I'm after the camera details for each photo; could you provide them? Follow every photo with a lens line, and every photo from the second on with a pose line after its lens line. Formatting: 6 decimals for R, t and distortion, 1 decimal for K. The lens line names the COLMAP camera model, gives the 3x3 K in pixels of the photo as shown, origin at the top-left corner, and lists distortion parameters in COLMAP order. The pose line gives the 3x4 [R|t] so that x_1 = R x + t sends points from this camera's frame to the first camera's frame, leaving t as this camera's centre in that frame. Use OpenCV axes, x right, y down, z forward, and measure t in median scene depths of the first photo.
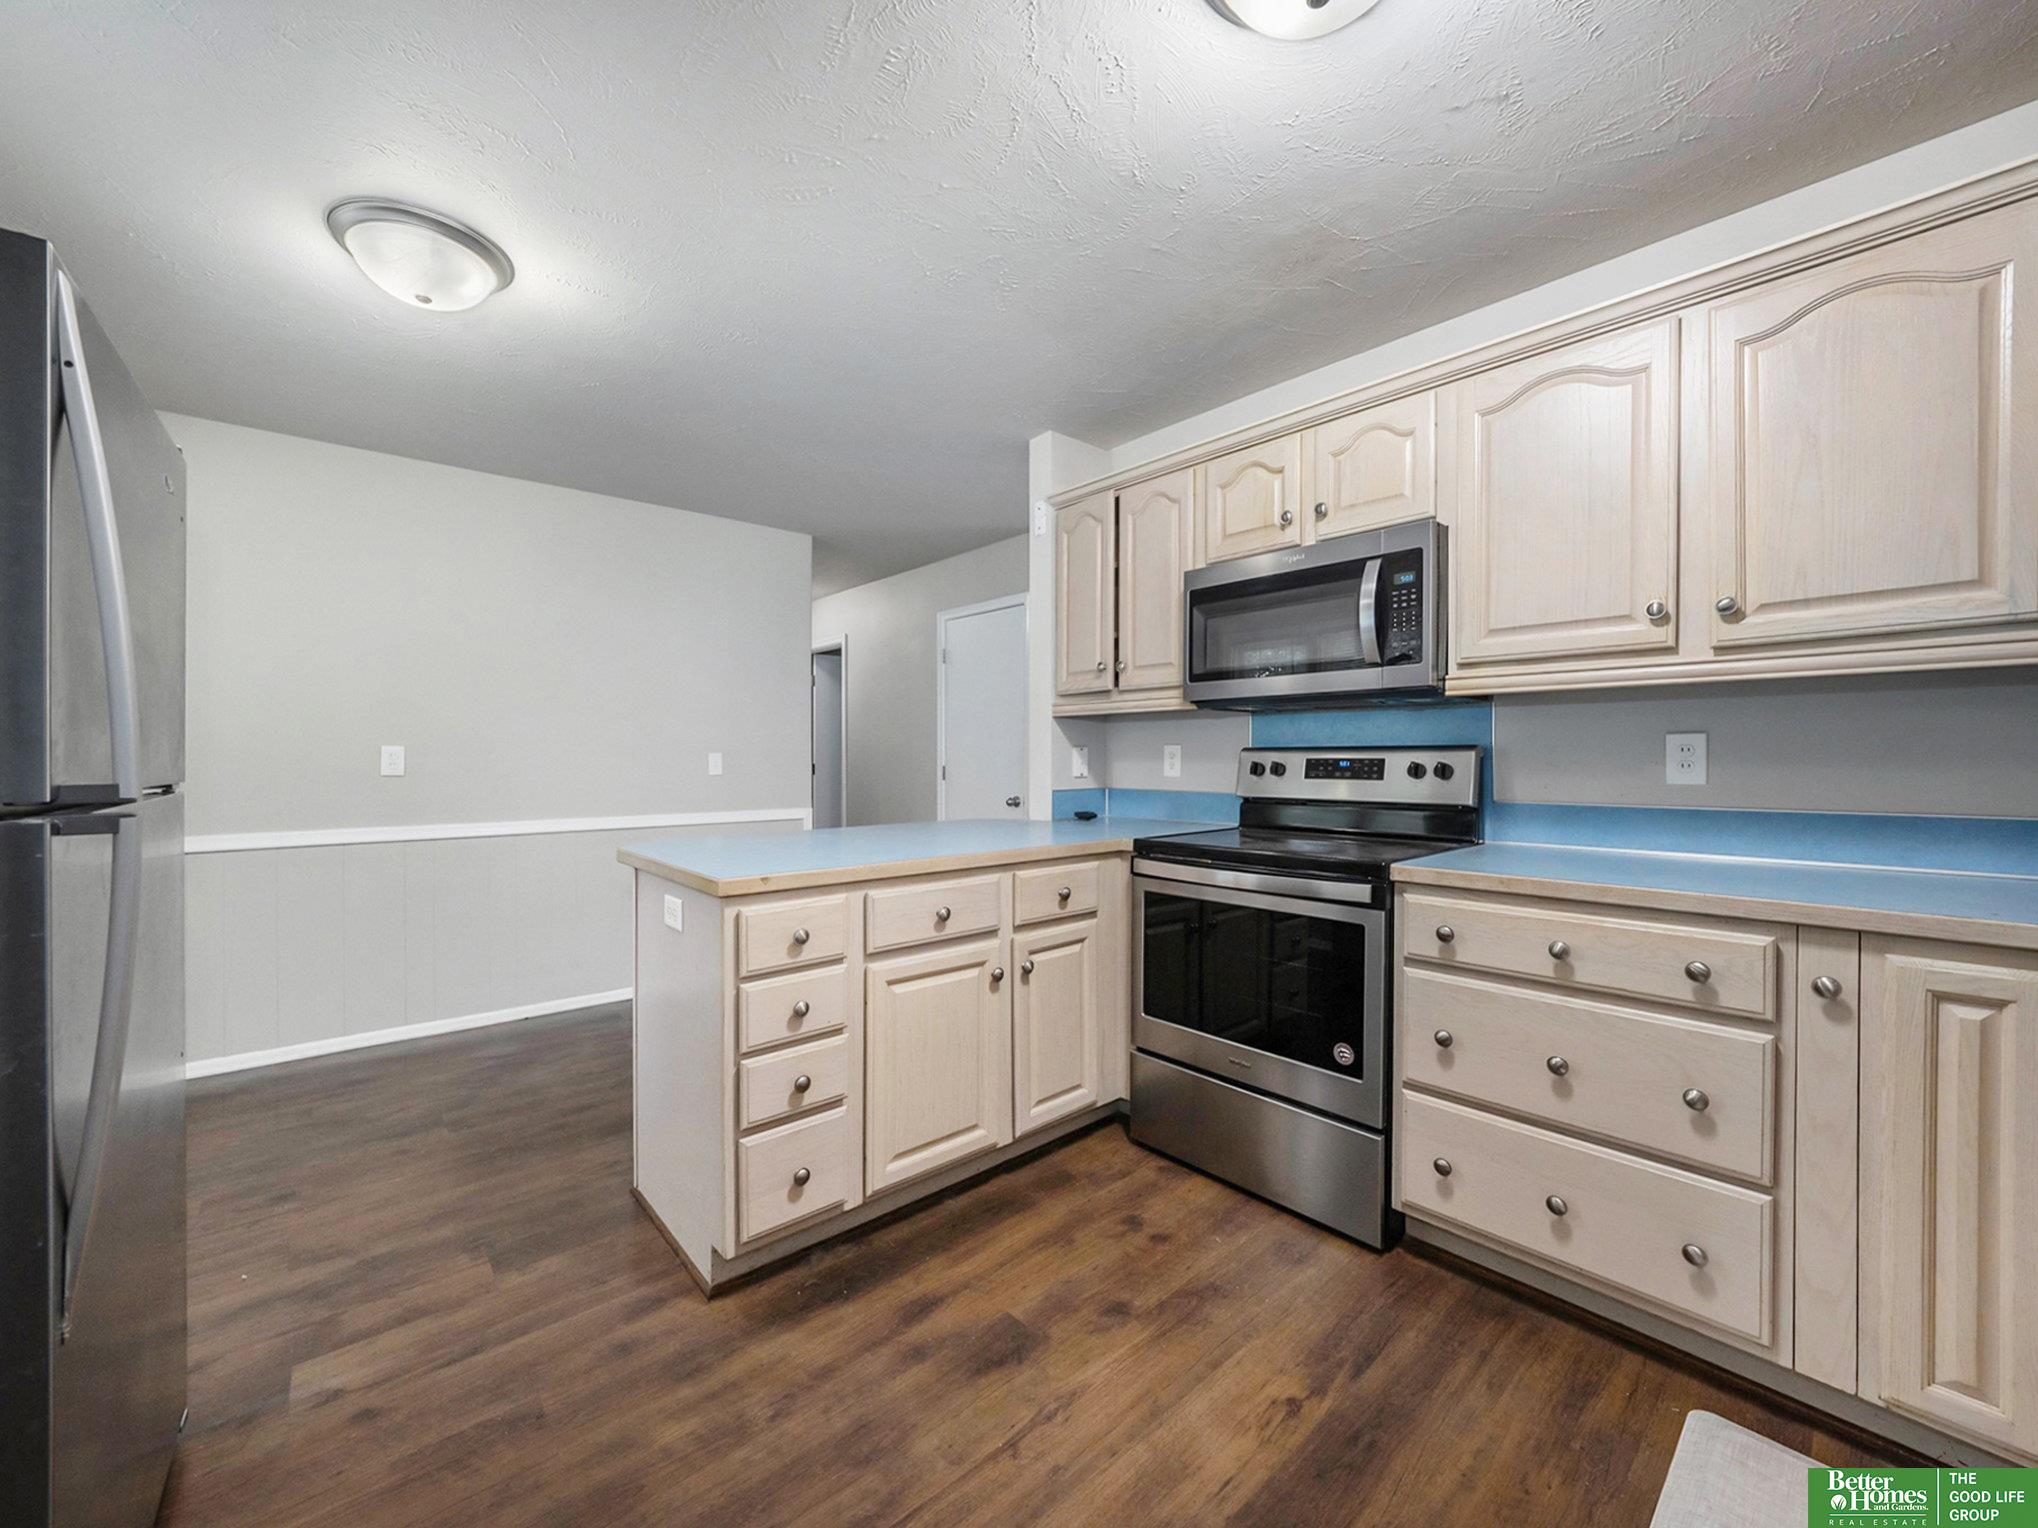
lens RADIAL K [[818.5, 0, 1036.1], [0, 818.5, 741.5], [0, 0, 1]] dist [-0.017902, -0.000044]
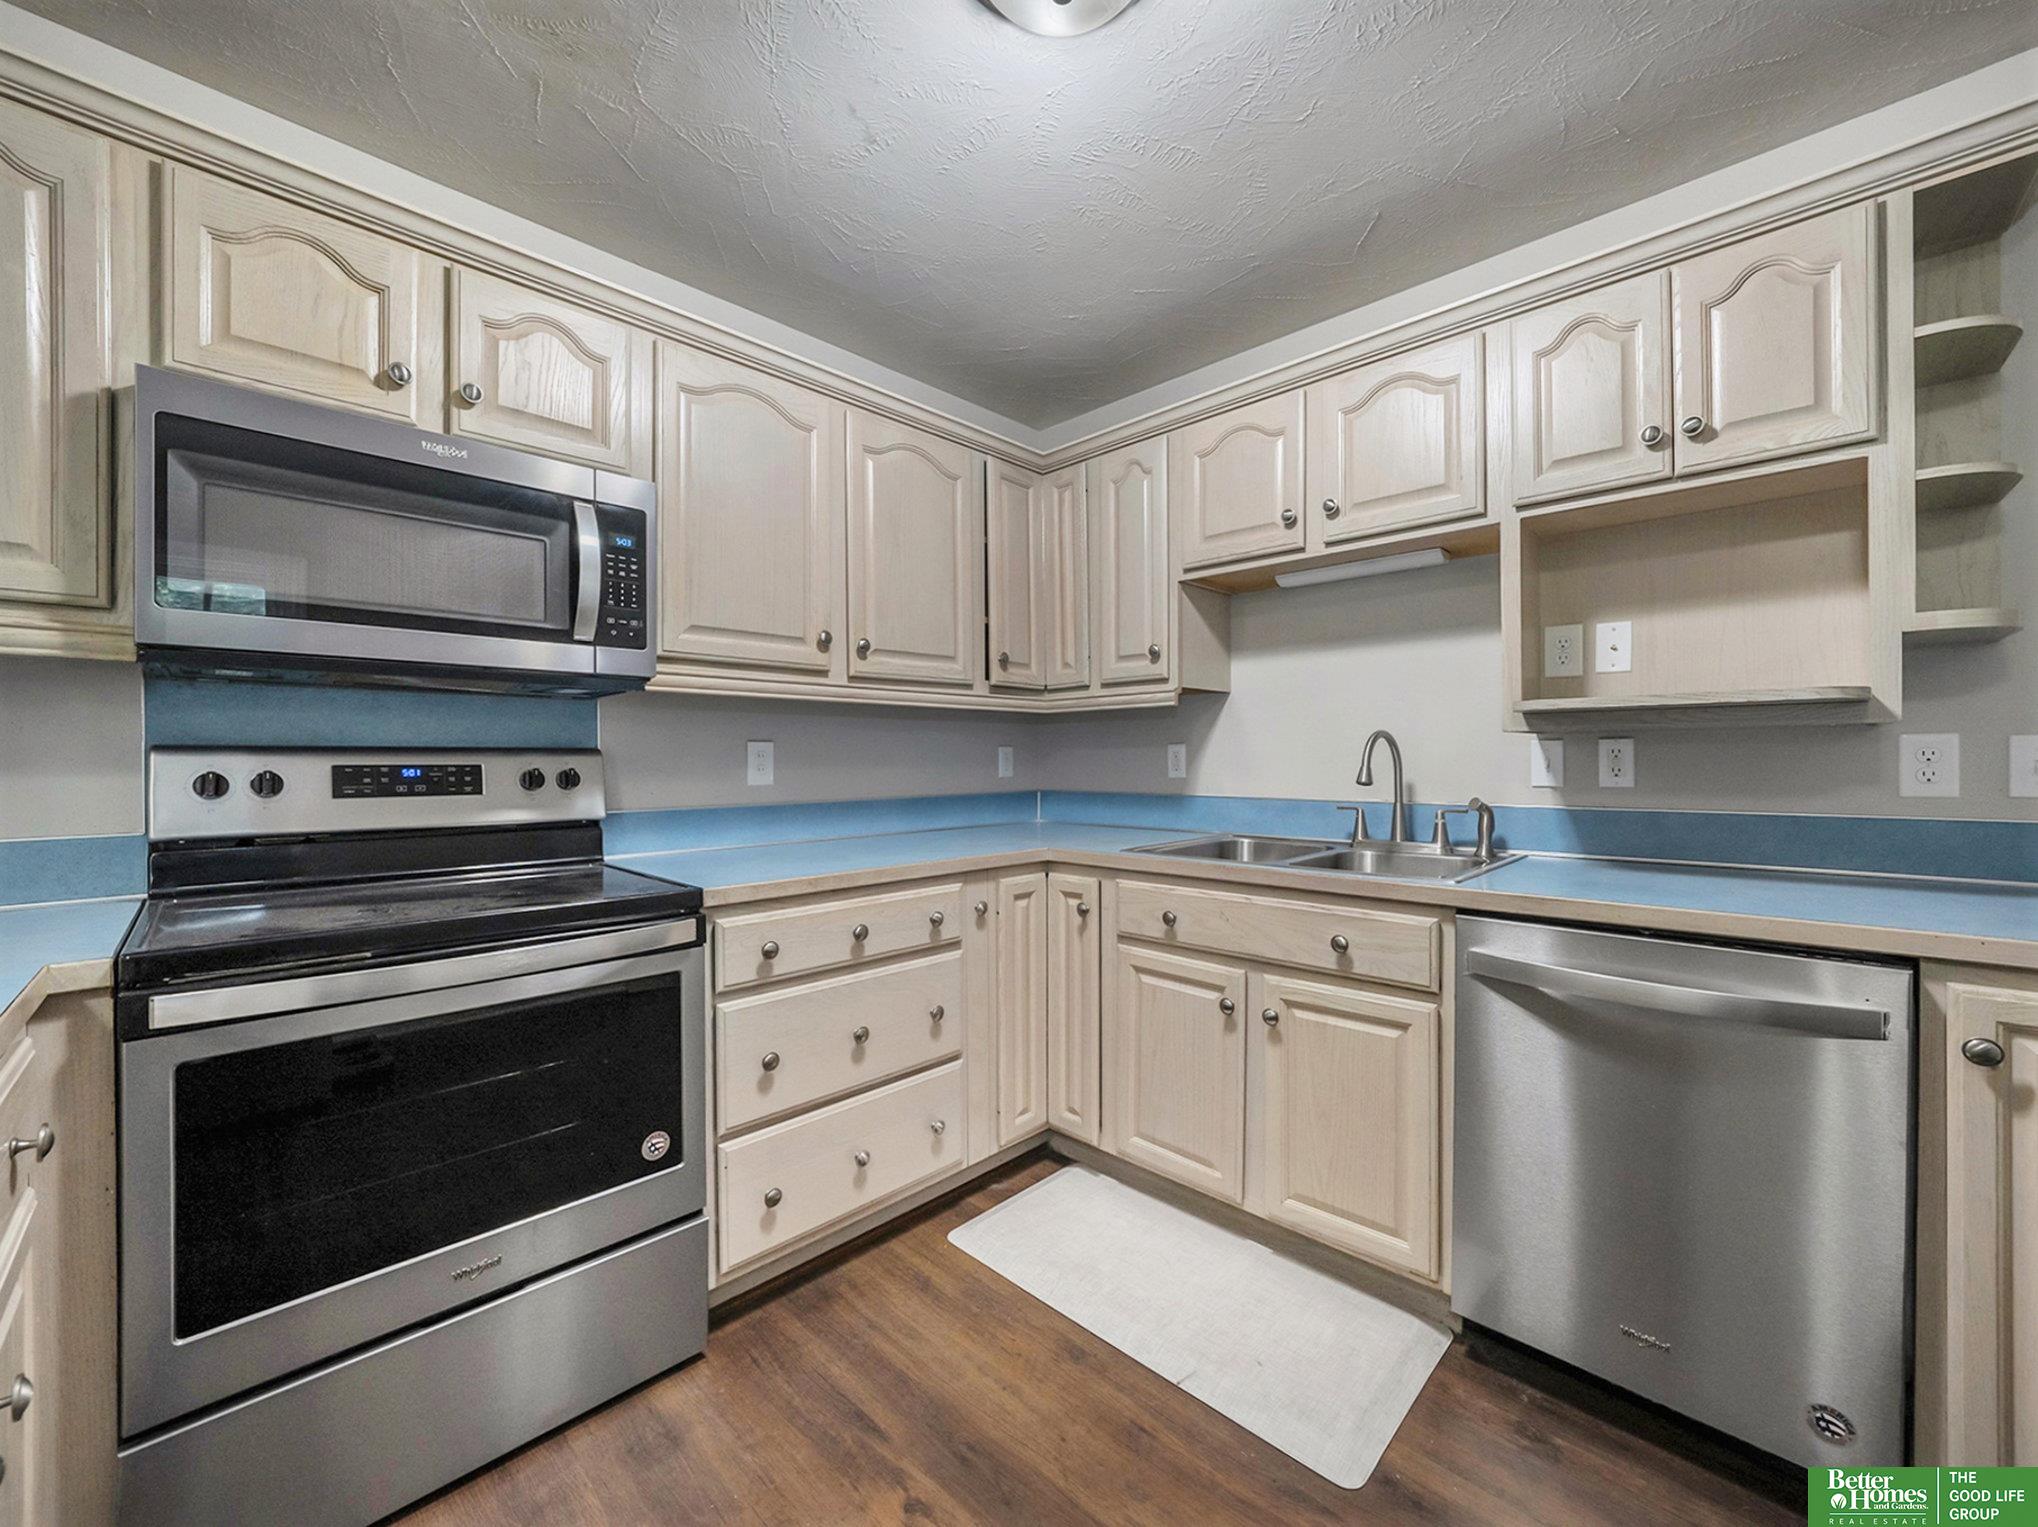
lens RADIAL K [[799.0, 0, 1019.0], [0, 799.0, 763.5], [0, 0, 1]] dist [-0.033893, 0.008303]
pose [[-0.061177, 0.000546, 0.998127, -0.368132], [-0.012372, 0.999923, -0.001305, 0.017653], [-0.998050, -0.012429, -0.061165, 0.669645]]
